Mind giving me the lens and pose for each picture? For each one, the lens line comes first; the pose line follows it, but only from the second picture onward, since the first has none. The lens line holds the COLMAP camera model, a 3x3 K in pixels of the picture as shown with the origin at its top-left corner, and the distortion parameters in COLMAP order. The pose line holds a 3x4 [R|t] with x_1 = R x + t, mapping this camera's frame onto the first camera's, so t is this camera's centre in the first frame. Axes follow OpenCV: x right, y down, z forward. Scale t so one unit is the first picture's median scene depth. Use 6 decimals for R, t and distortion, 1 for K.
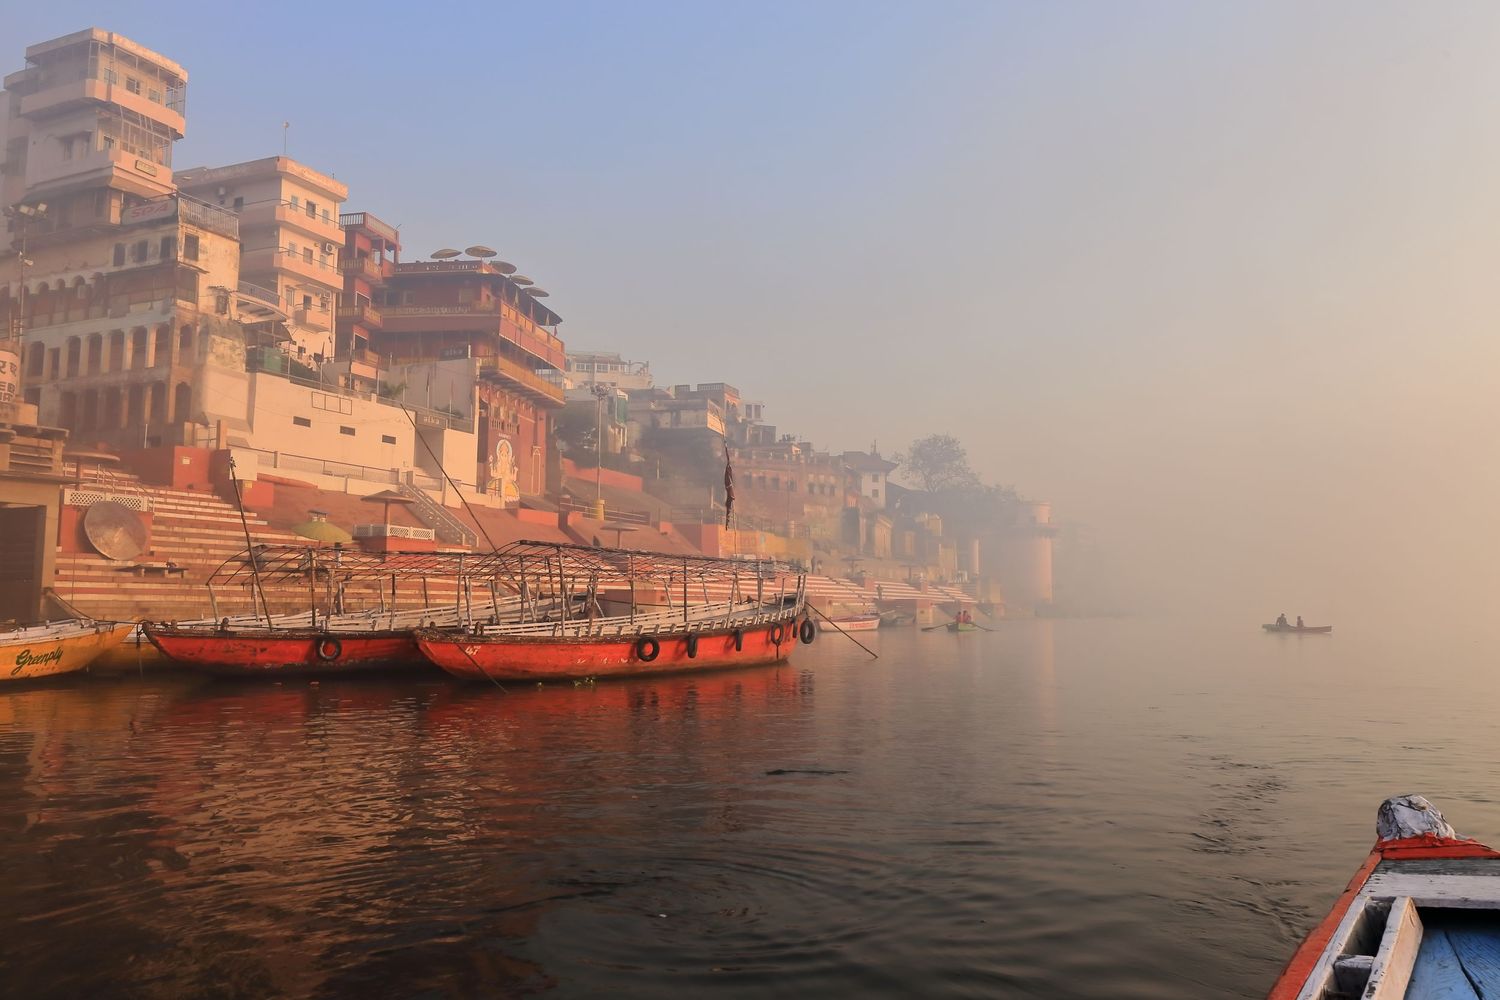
lens RADIAL K [[1230.0, 0, 750.0], [0, 1230.0, 500.0], [0, 0, 1]] dist [-0.005169, -0.001178]
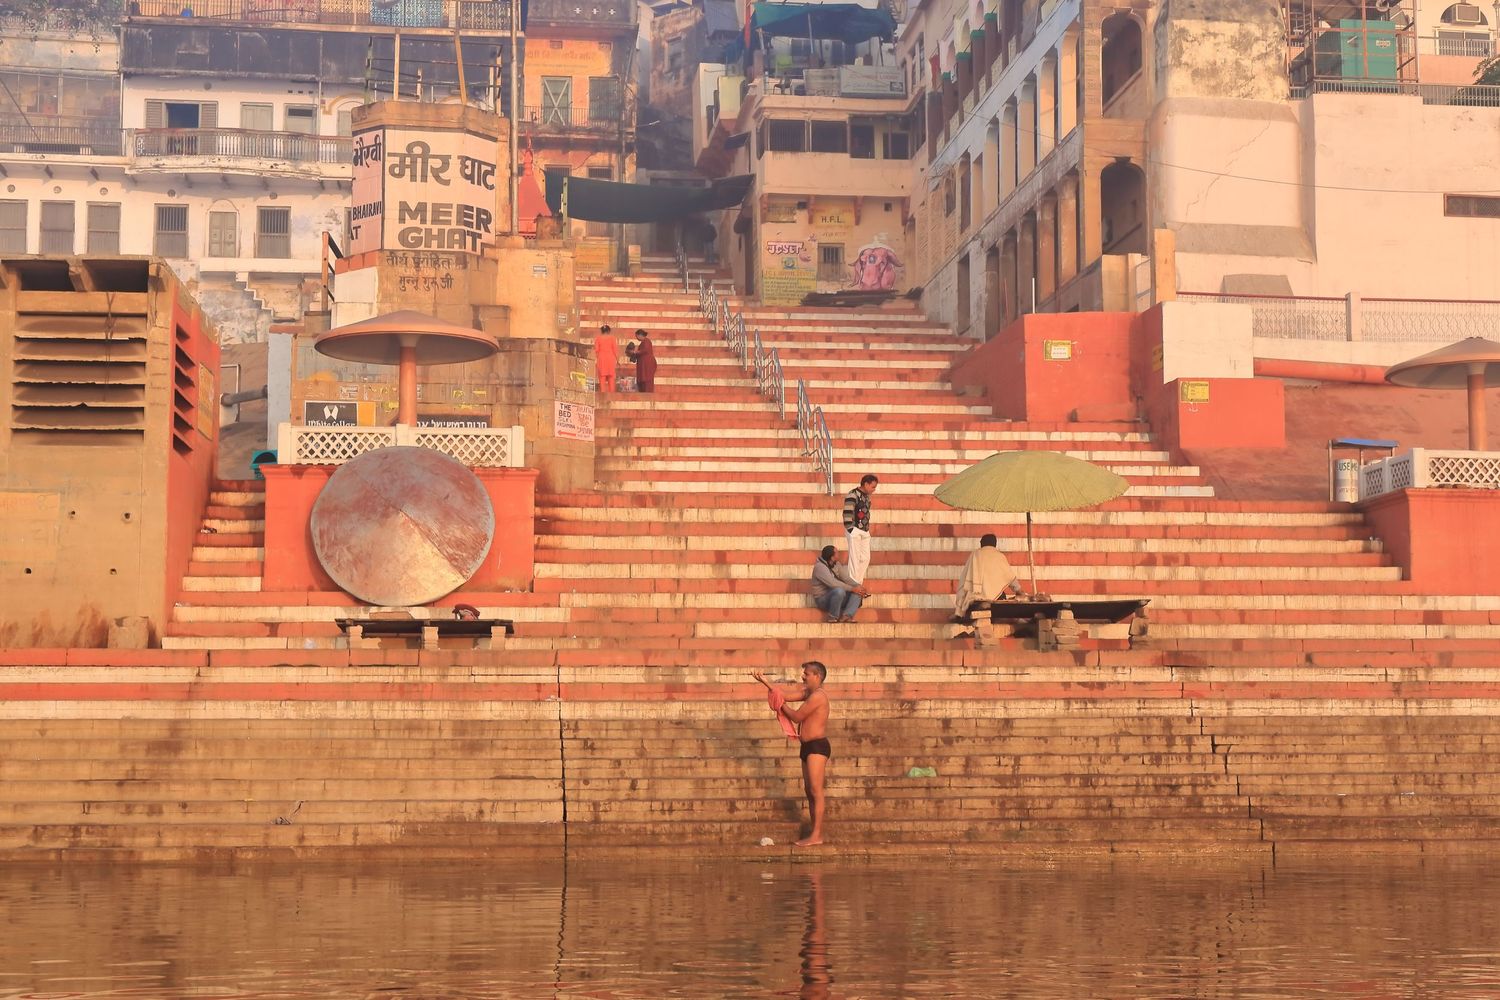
lens RADIAL K [[2274.8, 0, 750.0], [0, 2274.8, 500.0], [0, 0, 1]] dist [0.014007, 0.001265]
pose [[0.537606, -0.097969, -0.837486, 0.069218], [0.083281, 0.994540, -0.062880, 0.048219], [0.839073, -0.035942, 0.542830, 0.515543]]
